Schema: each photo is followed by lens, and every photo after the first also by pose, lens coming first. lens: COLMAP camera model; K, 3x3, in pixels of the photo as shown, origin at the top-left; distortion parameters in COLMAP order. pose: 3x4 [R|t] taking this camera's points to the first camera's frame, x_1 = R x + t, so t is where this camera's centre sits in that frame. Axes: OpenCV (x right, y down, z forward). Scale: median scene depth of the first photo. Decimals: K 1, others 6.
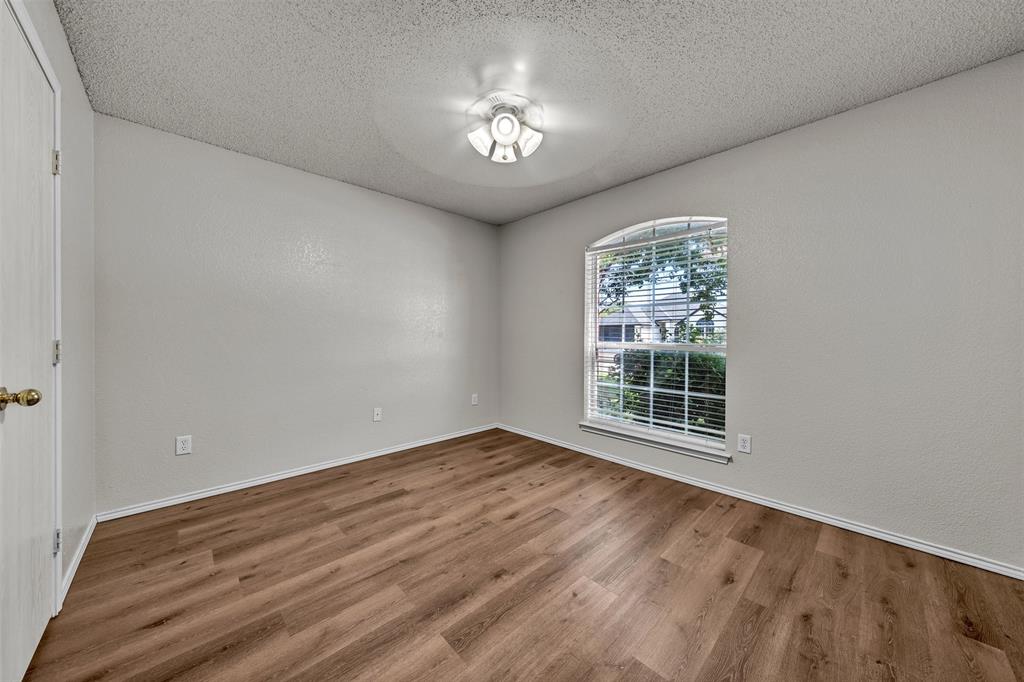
lens RADIAL K [[352.7, 0, 512.5], [0, 352.7, 338.6], [0, 0, 1]] dist [-0.000040, 0.000015]
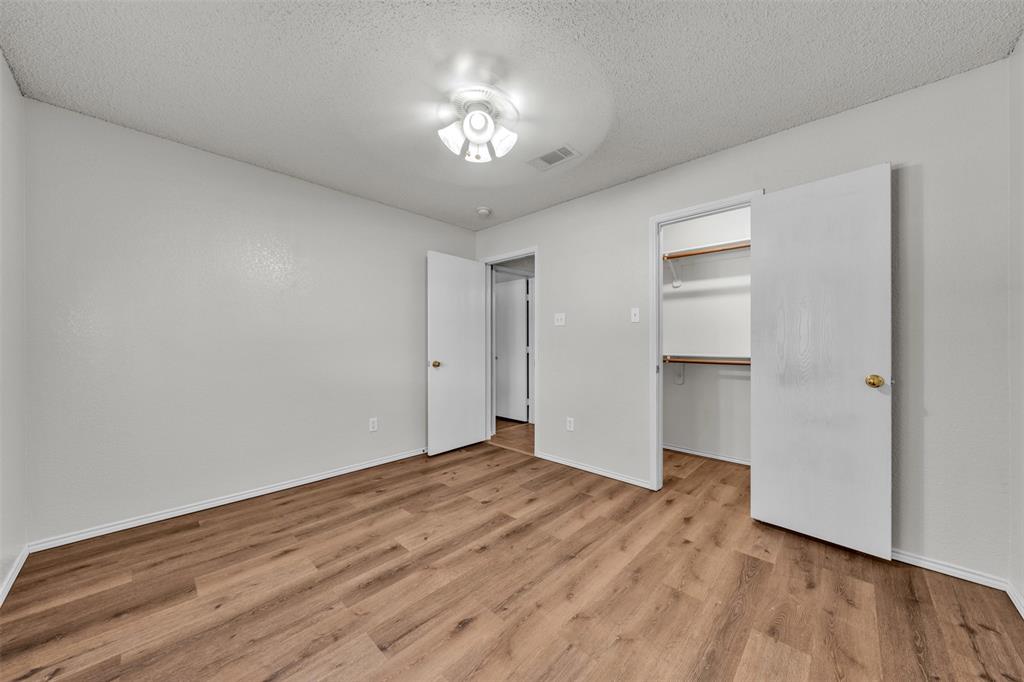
lens RADIAL K [[352.7, 0, 511.5], [0, 352.7, 342.9], [0, 0, 1]] dist [-0.000040, 0.000015]
pose [[-0.998950, -0.005530, -0.045484, -0.069261], [-0.005699, 0.999977, 0.003595, -0.020683], [0.045463, 0.003850, -0.998959, 1.935996]]
